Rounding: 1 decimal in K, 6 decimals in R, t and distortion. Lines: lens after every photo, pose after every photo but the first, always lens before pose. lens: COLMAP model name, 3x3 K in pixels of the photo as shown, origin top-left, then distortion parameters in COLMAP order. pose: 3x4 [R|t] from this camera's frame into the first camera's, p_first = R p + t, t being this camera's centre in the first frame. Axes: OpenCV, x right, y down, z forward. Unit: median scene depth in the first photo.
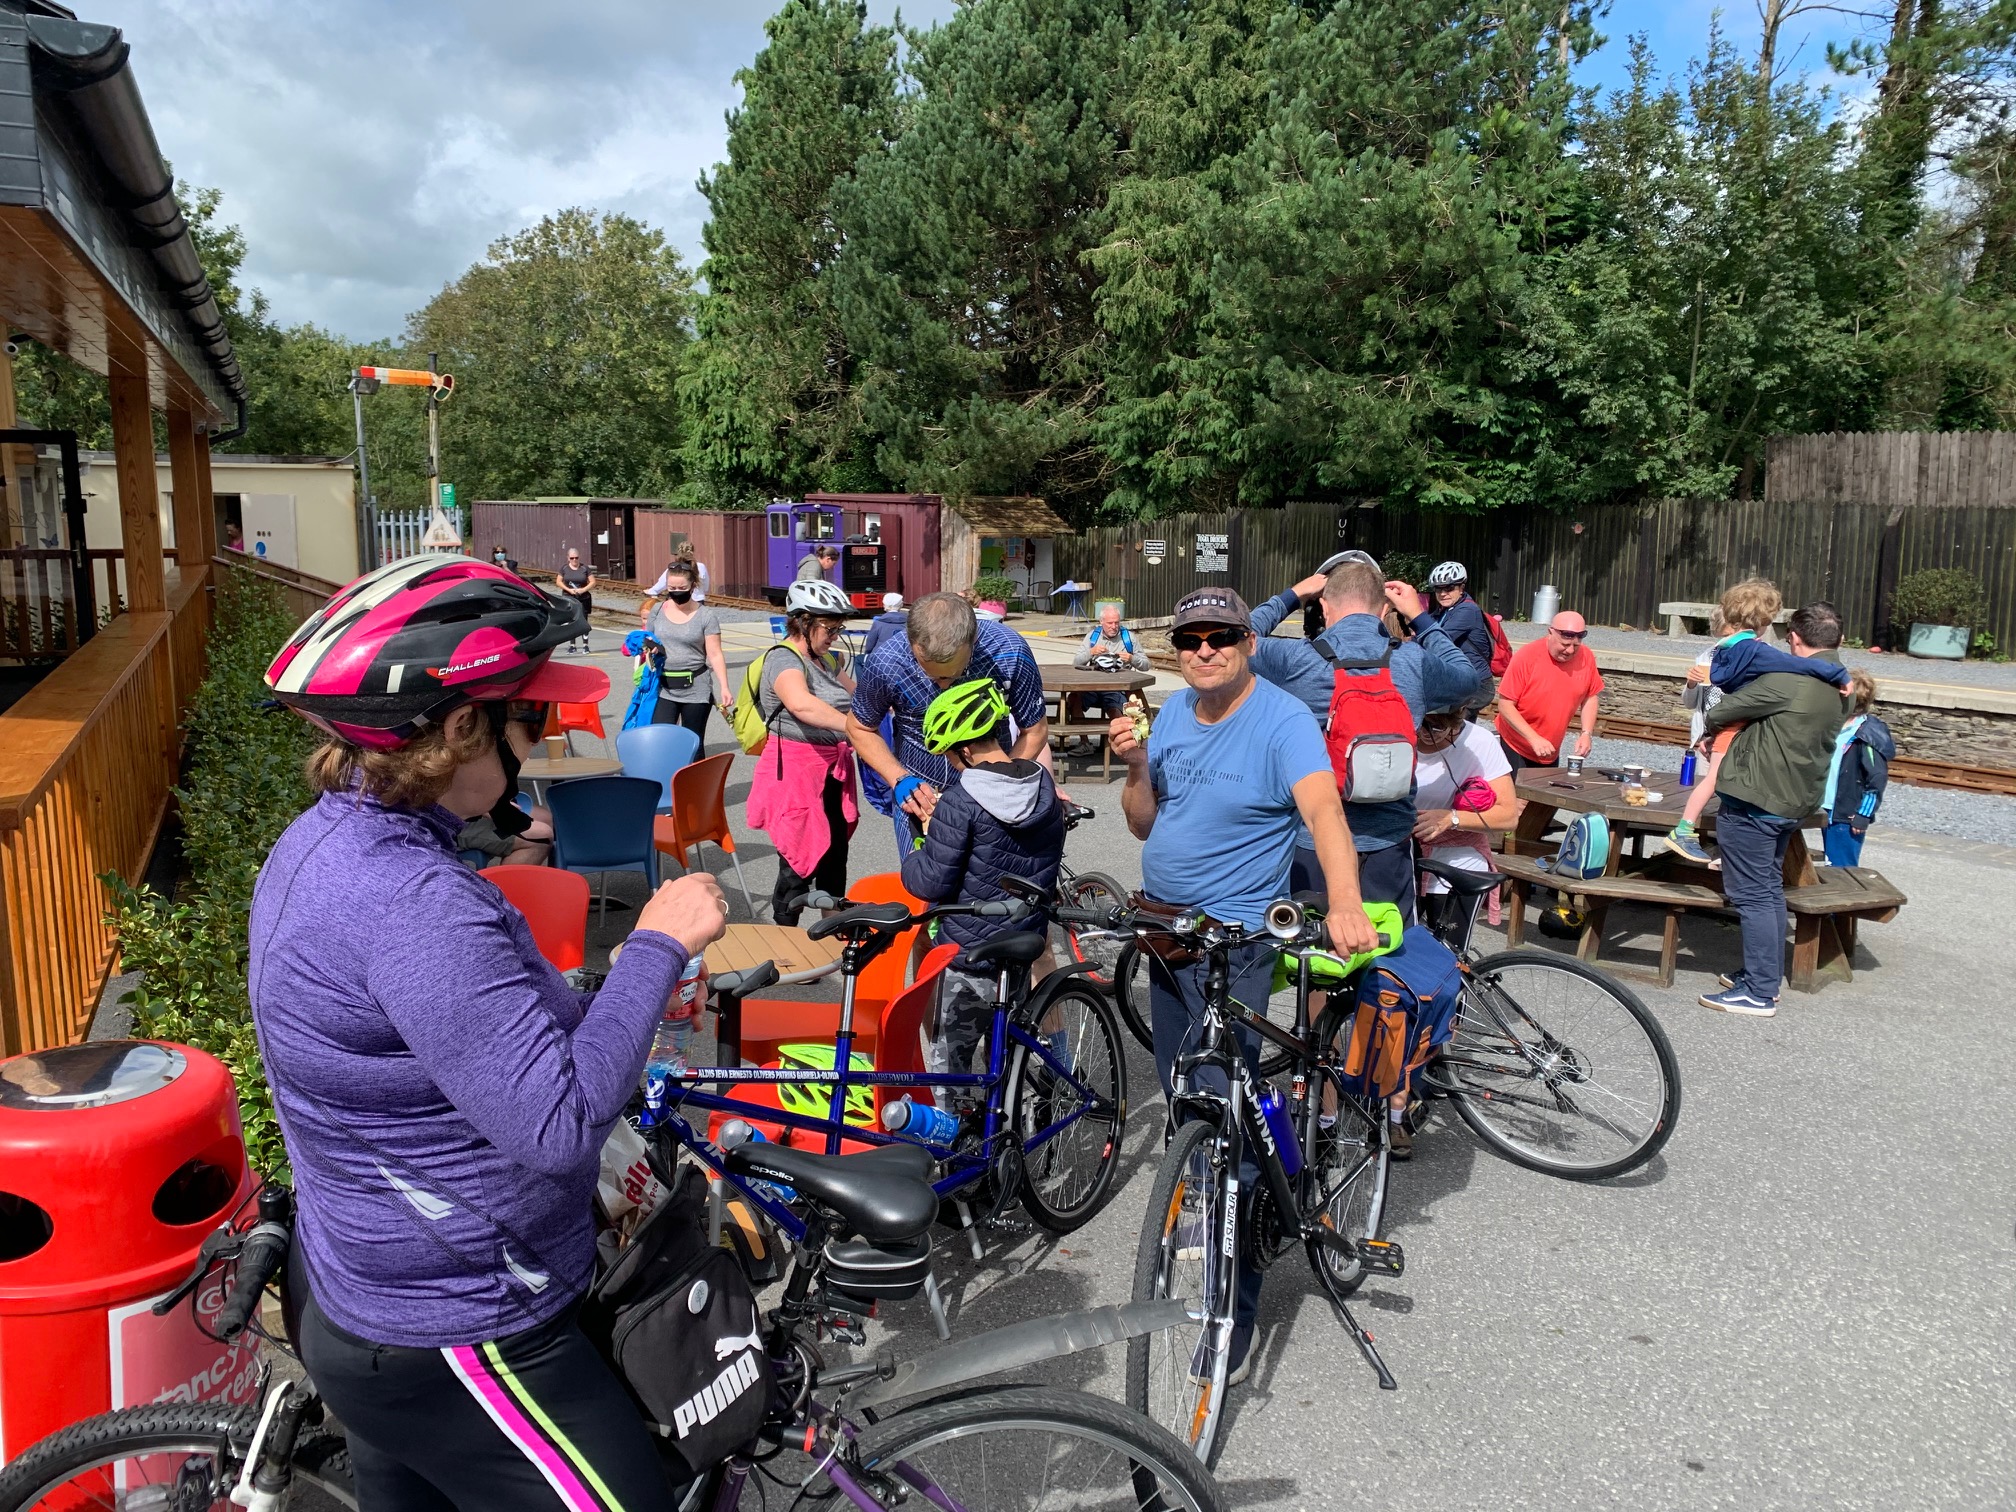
lens RADIAL K [[1792.8, 0, 1008.0], [0, 1792.8, 756.0], [0, 0, 1]] dist [0.144563, -0.202413]
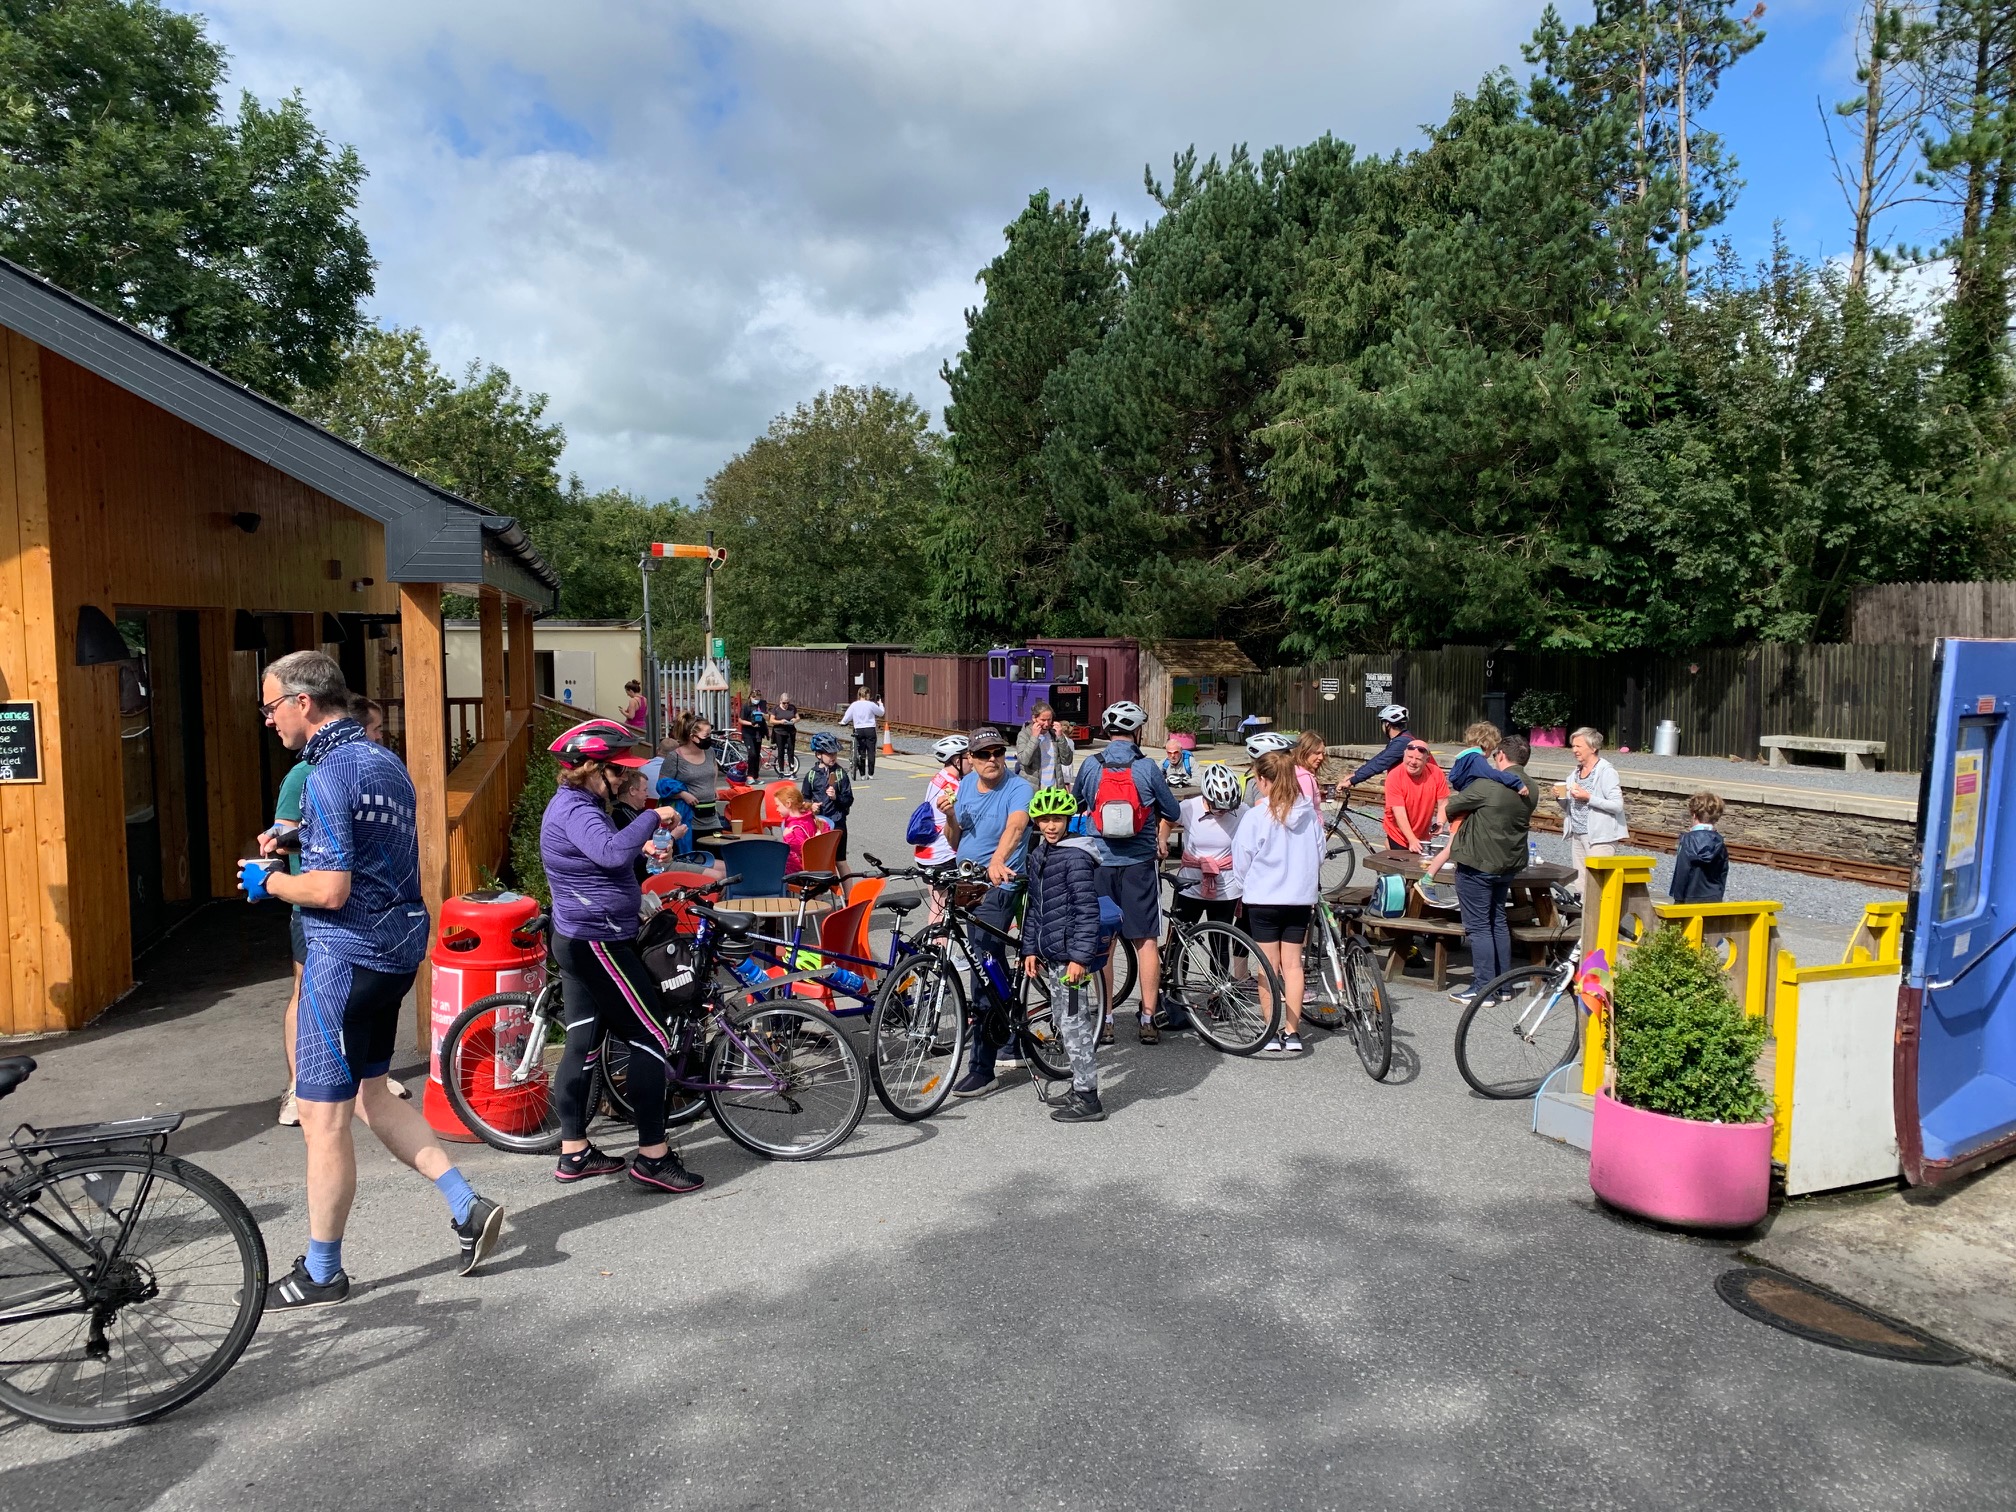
lens RADIAL K [[1932.1, 0, 1008.0], [0, 1932.1, 756.0], [0, 0, 1]] dist [0.334384, -0.456413]
pose [[0.985521, 0.001697, -0.169542, 0.096440], [-0.014348, 0.997198, -0.073424, 0.019604], [0.168942, 0.074794, 0.982784, -0.223339]]
